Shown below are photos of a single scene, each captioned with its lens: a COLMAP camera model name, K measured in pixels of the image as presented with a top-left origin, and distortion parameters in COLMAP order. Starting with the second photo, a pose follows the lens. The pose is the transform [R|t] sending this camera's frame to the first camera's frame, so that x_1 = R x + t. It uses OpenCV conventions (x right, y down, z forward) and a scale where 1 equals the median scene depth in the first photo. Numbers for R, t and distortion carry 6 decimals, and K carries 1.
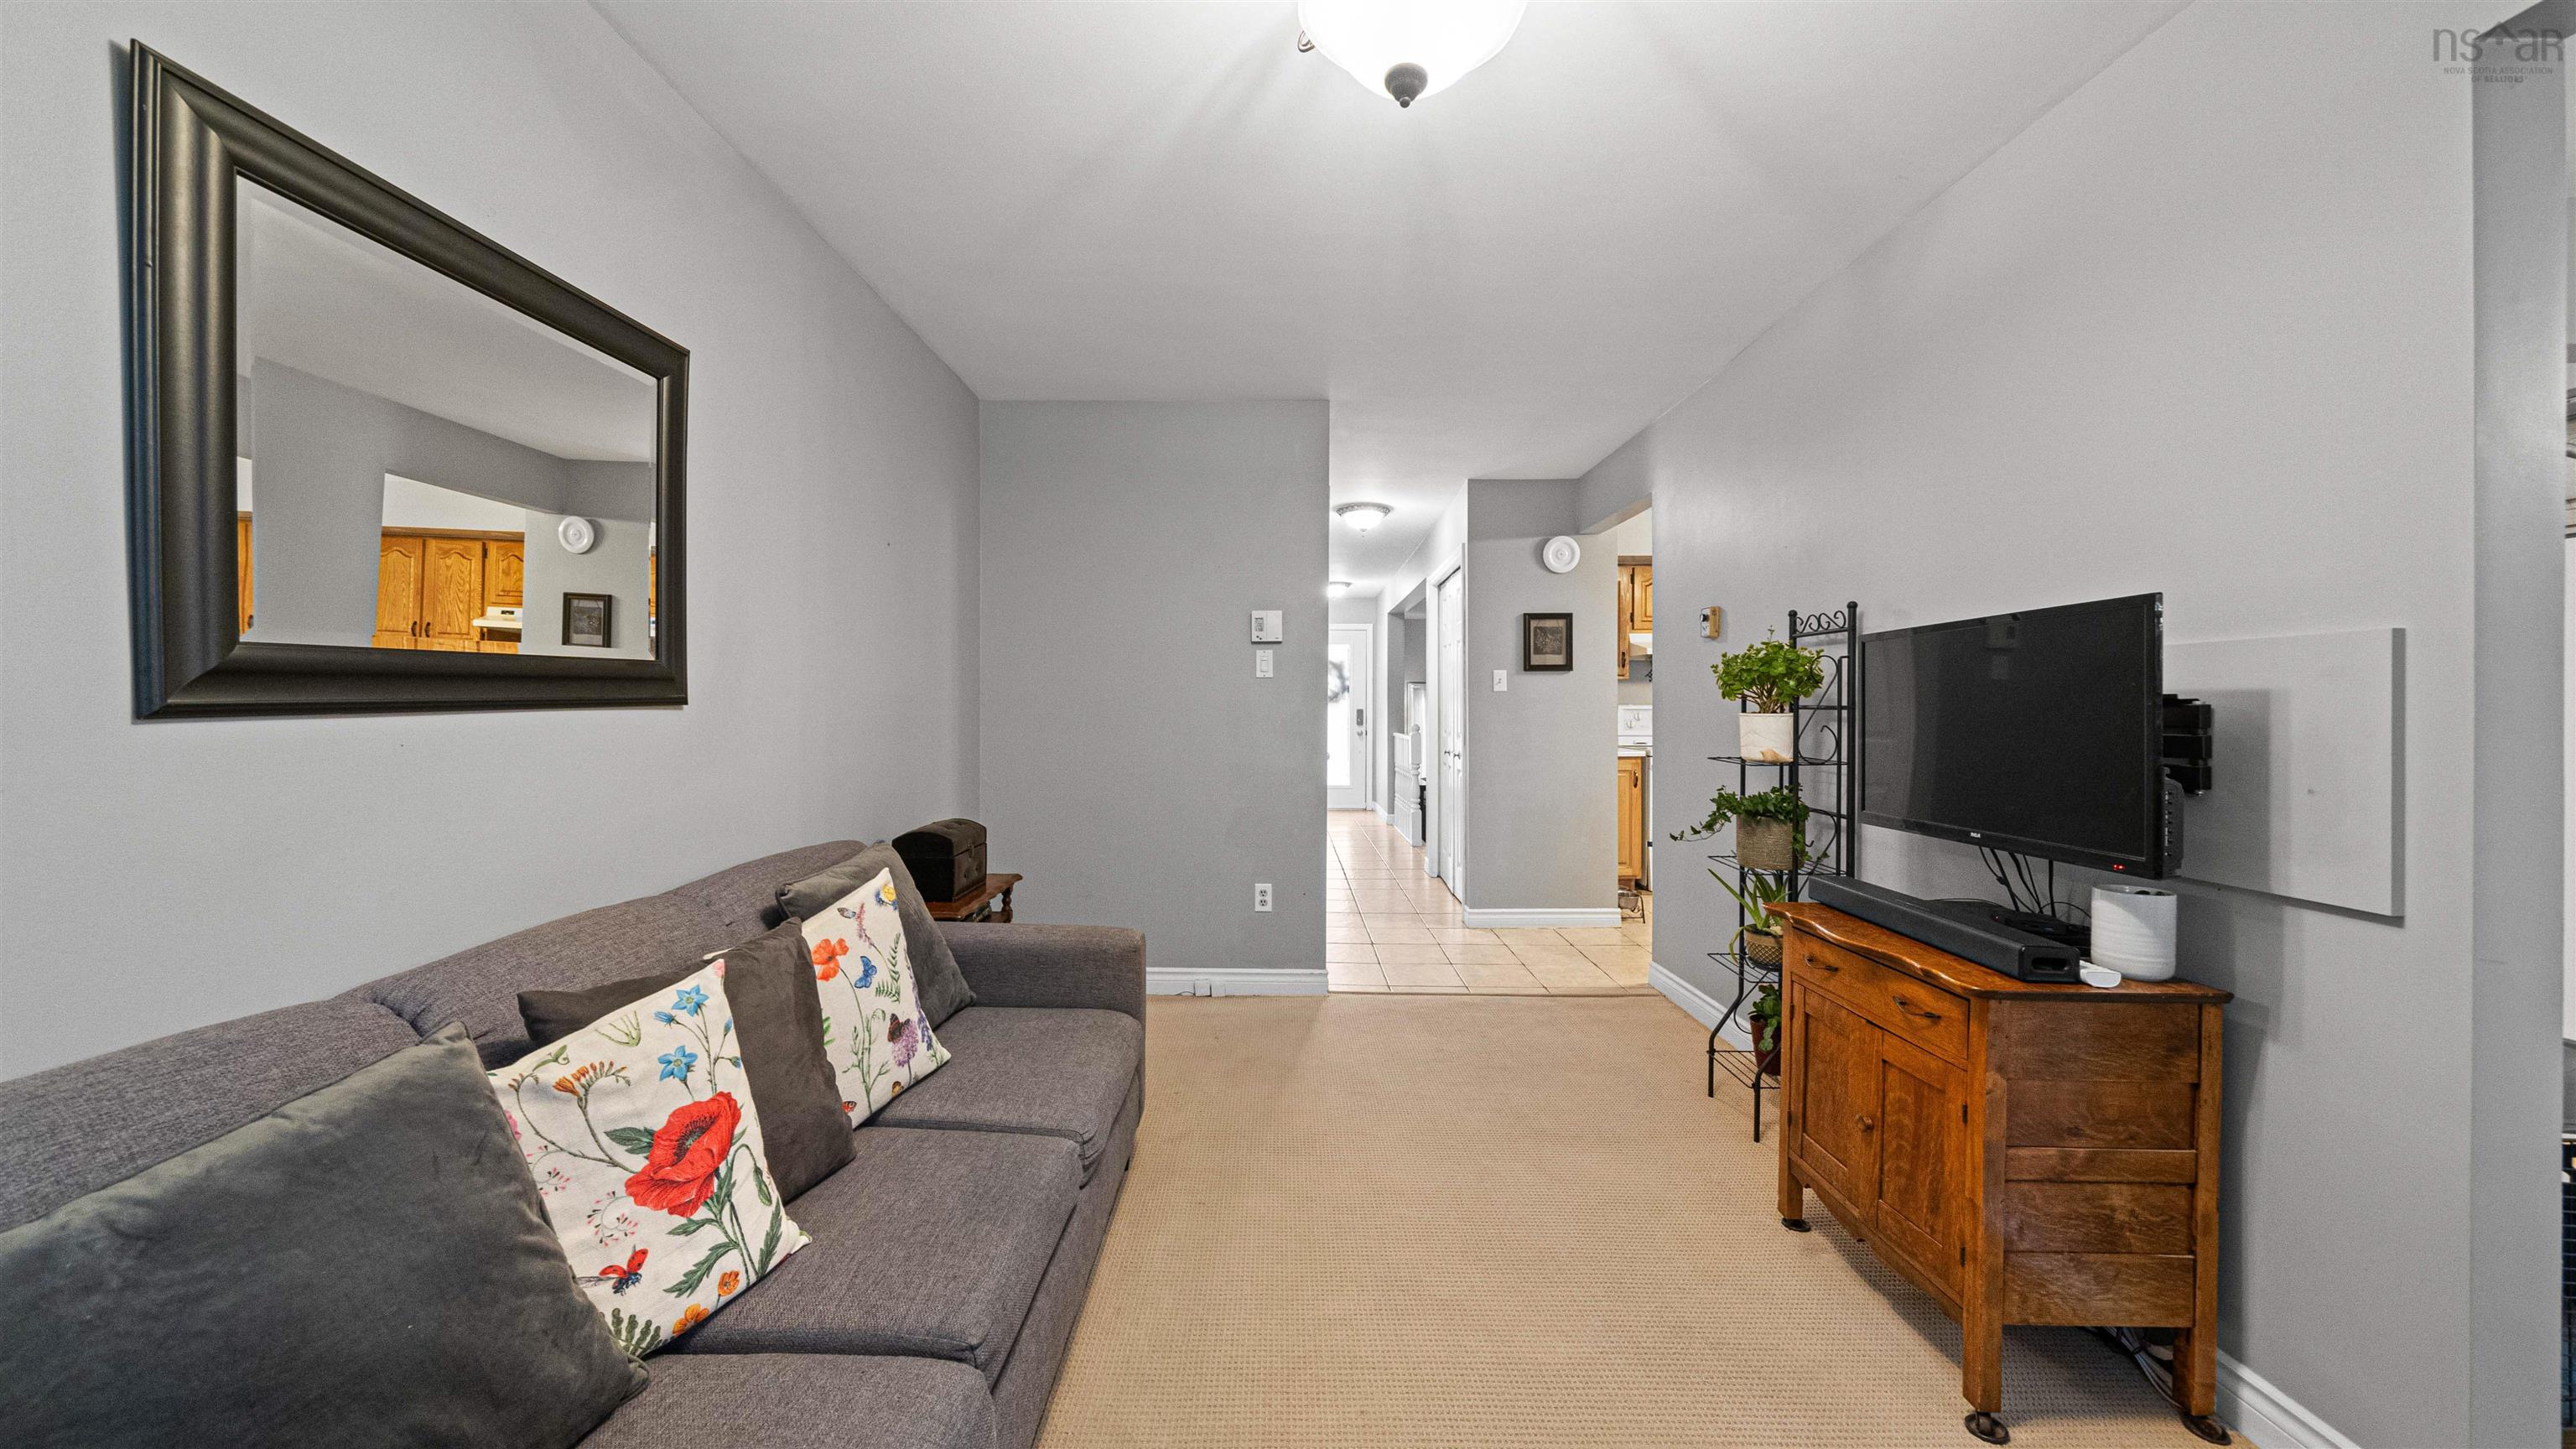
lens RADIAL K [[884.7, 0, 1288.0], [0, 884.7, 724.5], [0, 0, 1]] dist [-0.006309, -0.000205]
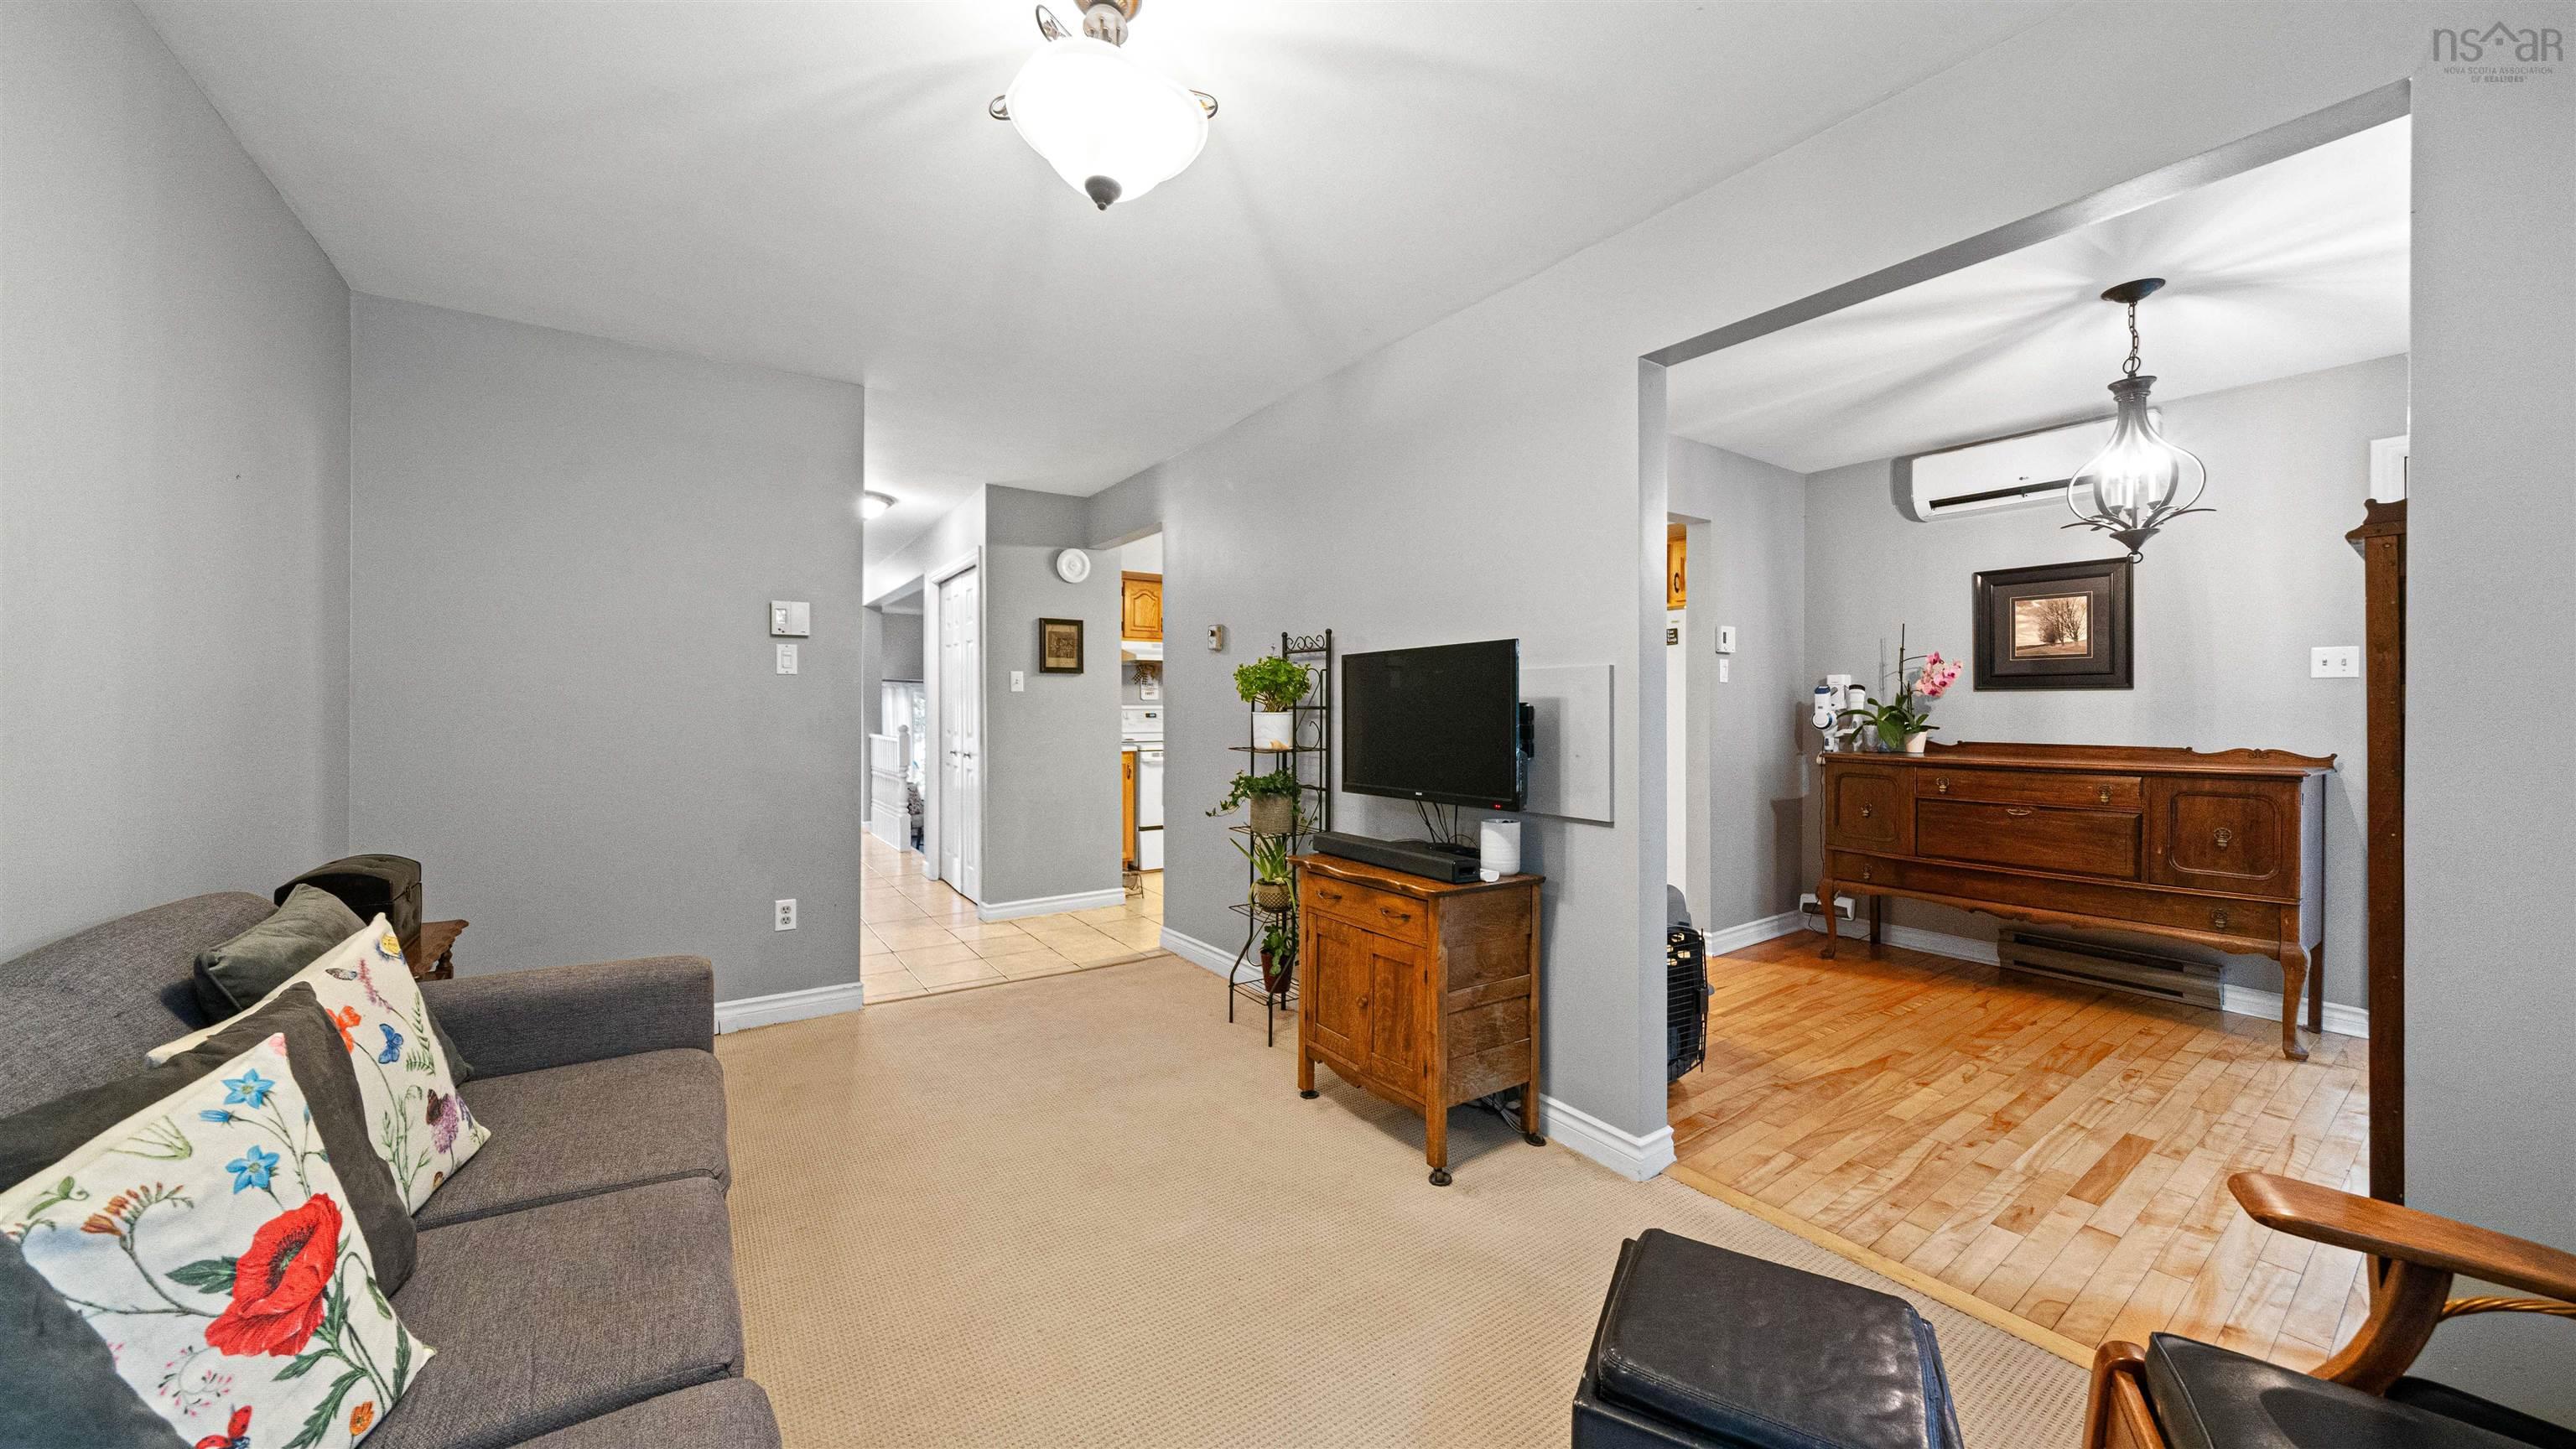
lens RADIAL K [[887.8, 0, 1288.0], [0, 887.8, 724.5], [0, 0, 1]] dist [-0.003927, 0.000023]
pose [[0.819218, -0.009848, 0.573397, -0.260086], [0.009501, 0.999948, 0.003598, 0.001103], [-0.573403, 0.002500, 0.819269, -0.101416]]
